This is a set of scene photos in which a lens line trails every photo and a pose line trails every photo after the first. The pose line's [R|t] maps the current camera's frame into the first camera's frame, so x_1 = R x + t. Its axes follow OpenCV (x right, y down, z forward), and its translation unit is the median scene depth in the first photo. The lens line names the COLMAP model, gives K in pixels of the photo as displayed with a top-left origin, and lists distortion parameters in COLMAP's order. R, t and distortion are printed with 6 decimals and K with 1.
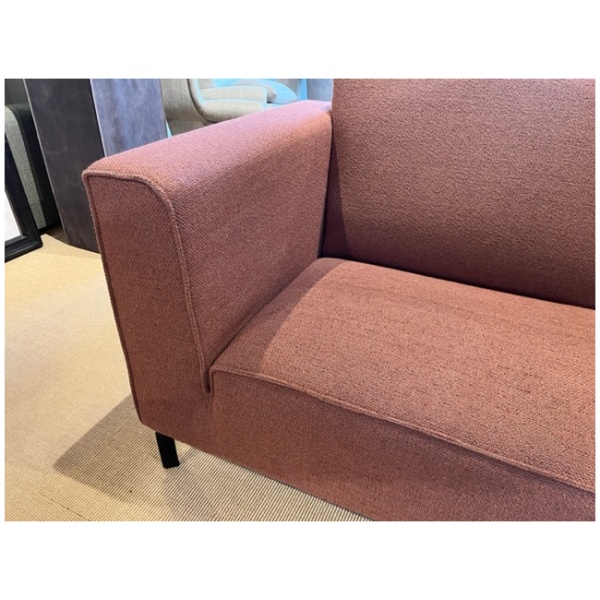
lens RADIAL K [[446.0, 0, 301.0], [0, 446.0, 300.6], [0, 0, 1]] dist [0.041591, -0.063768]
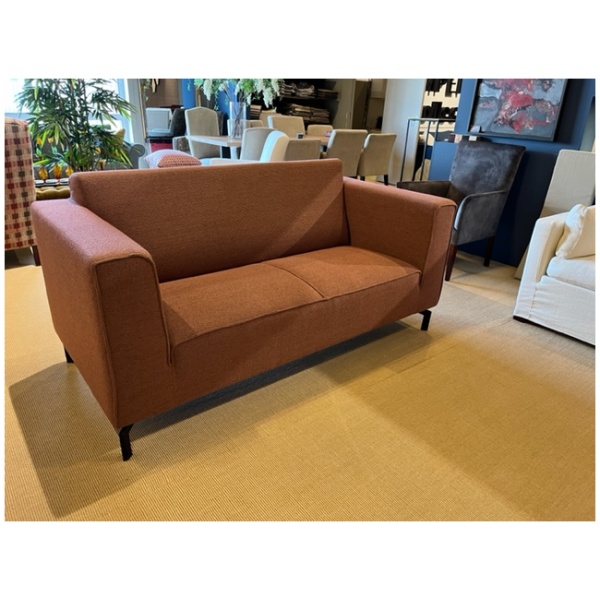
lens RADIAL K [[446.0, 0, 298.8], [0, 446.0, 301.8], [0, 0, 1]] dist [0.041591, -0.063768]
pose [[0.450572, -0.364846, 0.814784, -1.178739], [0.436515, 0.886171, 0.155421, -0.059666], [-0.778742, 0.285637, 0.558544, -0.401170]]
